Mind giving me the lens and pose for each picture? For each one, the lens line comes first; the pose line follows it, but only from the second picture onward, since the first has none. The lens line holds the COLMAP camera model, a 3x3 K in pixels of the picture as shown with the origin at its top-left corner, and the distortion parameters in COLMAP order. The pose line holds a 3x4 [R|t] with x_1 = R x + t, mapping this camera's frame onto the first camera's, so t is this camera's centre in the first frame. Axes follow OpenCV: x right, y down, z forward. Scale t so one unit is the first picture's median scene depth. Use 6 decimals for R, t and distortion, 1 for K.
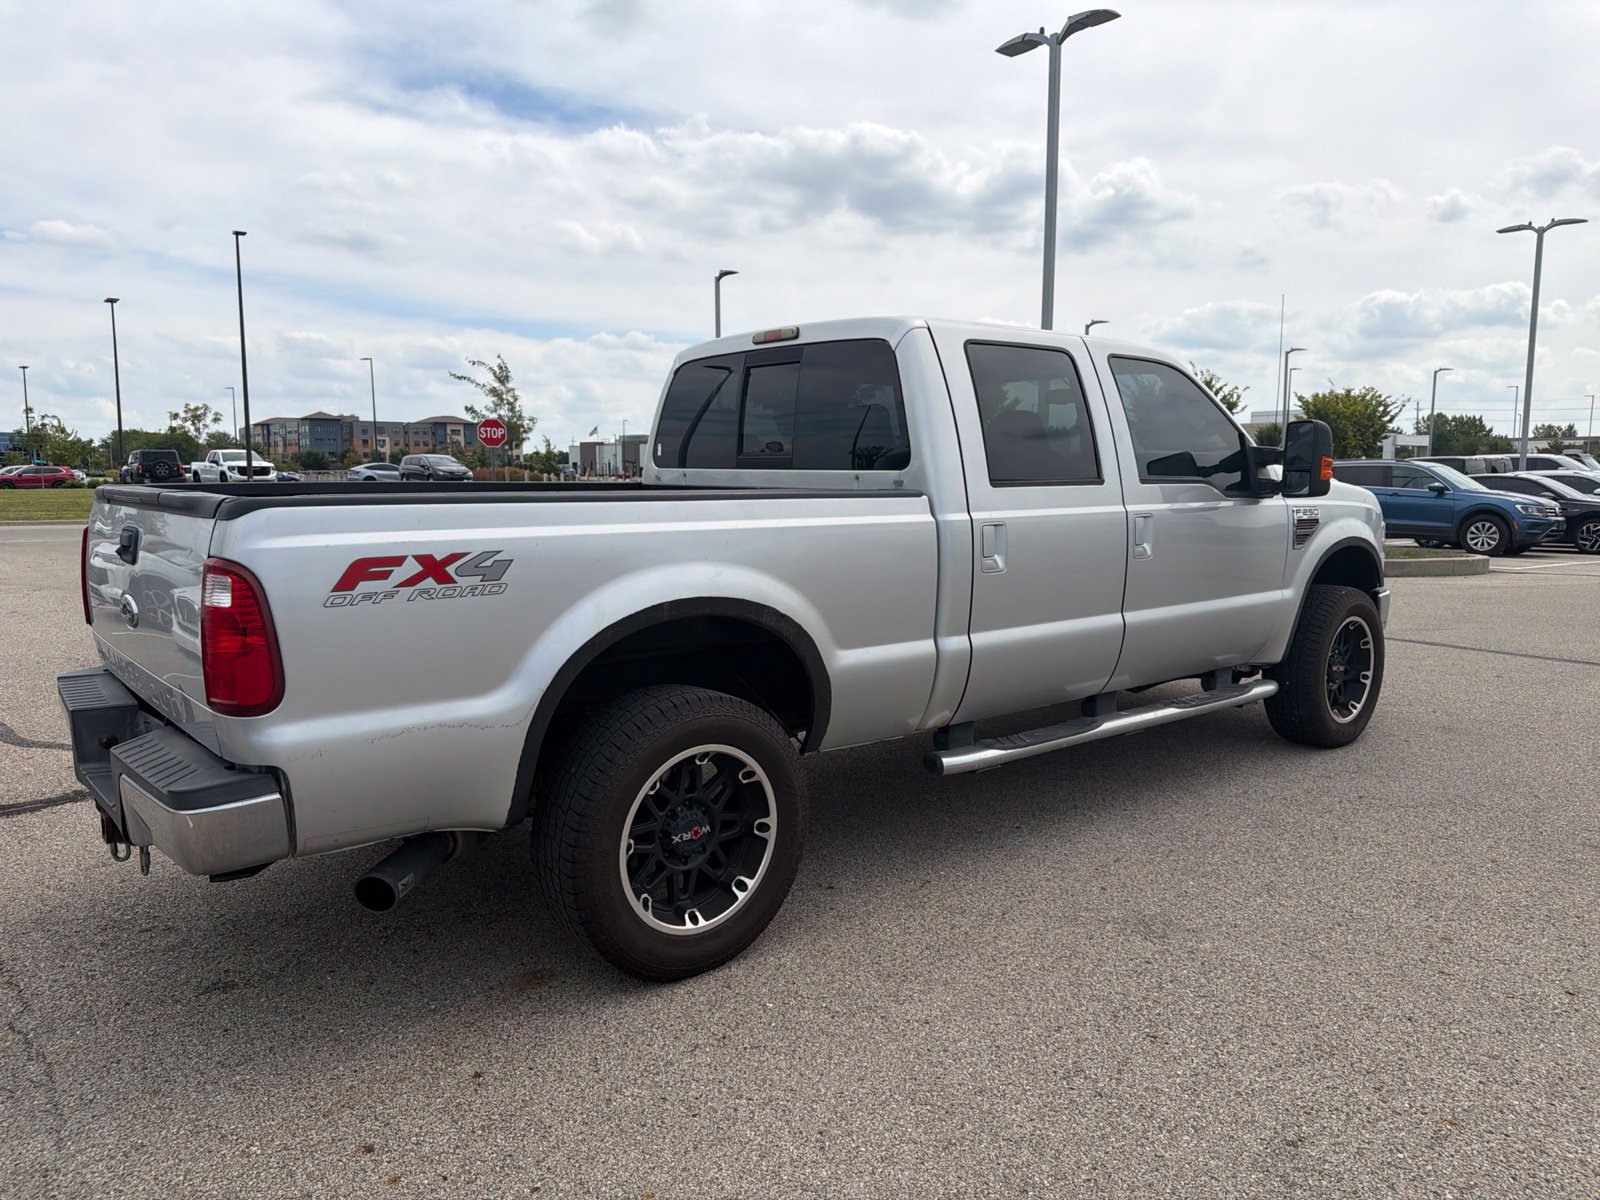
lens RADIAL K [[1120.4, 0, 800.8], [0, 1120.4, 615.6], [0, 0, 1]] dist [0.085057, -0.102056]
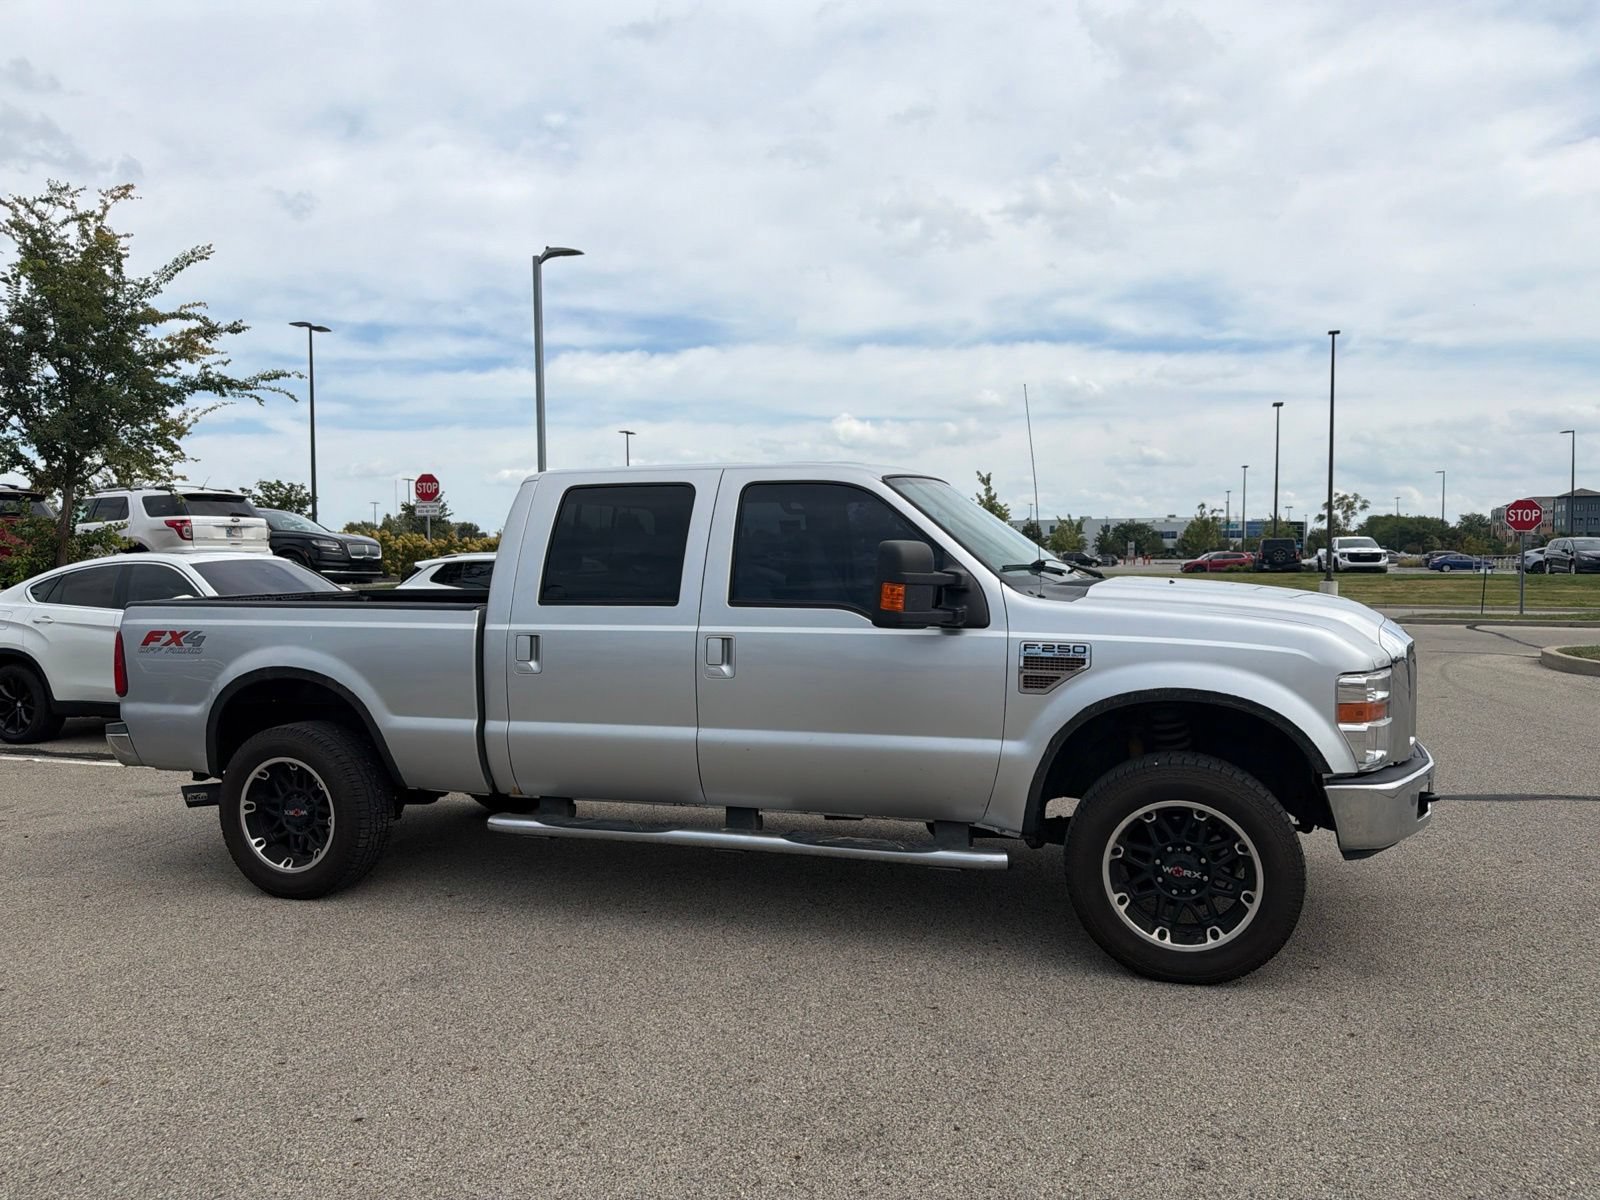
lens RADIAL K [[1119.1, 0, 805.8], [0, 1119.1, 605.4], [0, 0, 1]] dist [0.085351, -0.129212]
pose [[0.530876, 0.034364, -0.846752, 0.091894], [-0.102364, 0.994462, -0.023819, -0.007681], [0.841244, 0.099321, 0.531454, 0.039500]]
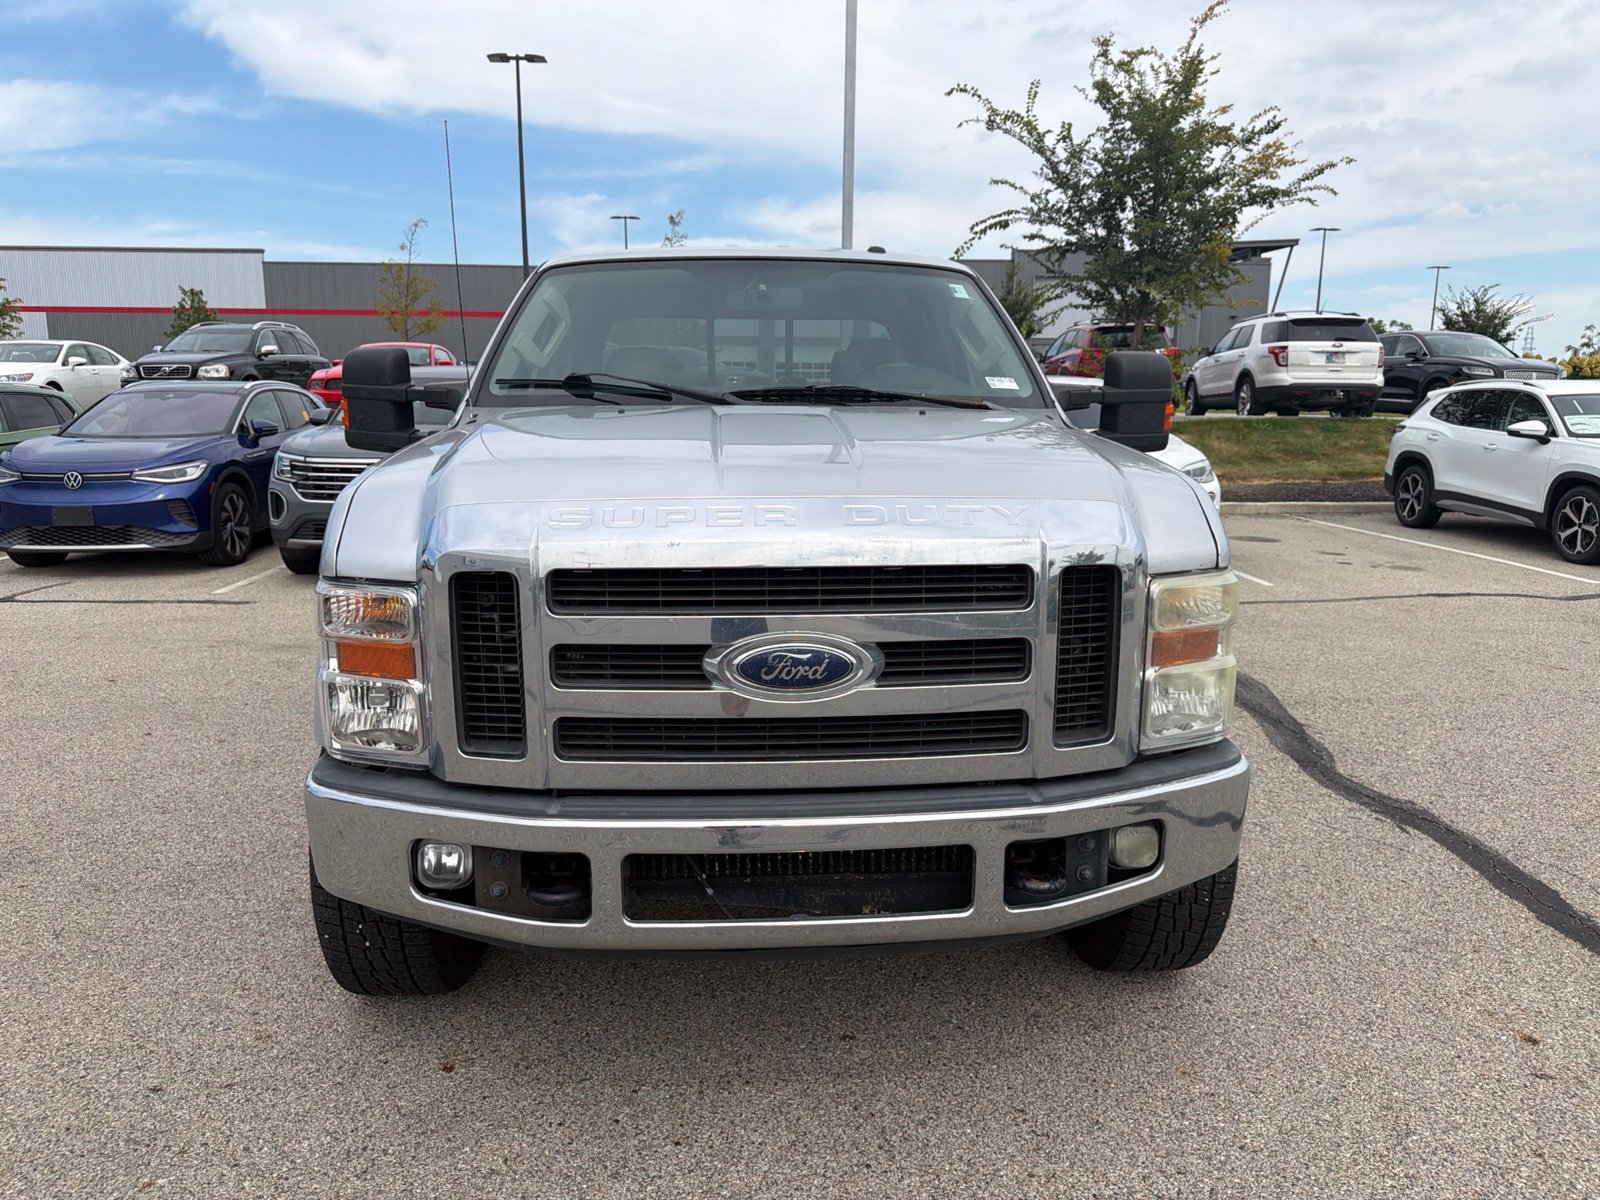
lens RADIAL K [[1129.3, 0, 800.0], [0, 1129.3, 600.0], [0, 0, 1]] dist [0.036344, -0.041216]
pose [[-0.592796, 0.144845, -0.792220, 0.072817], [-0.109921, 0.959936, 0.257760, -0.019133], [0.797816, 0.239881, -0.553125, 0.135937]]
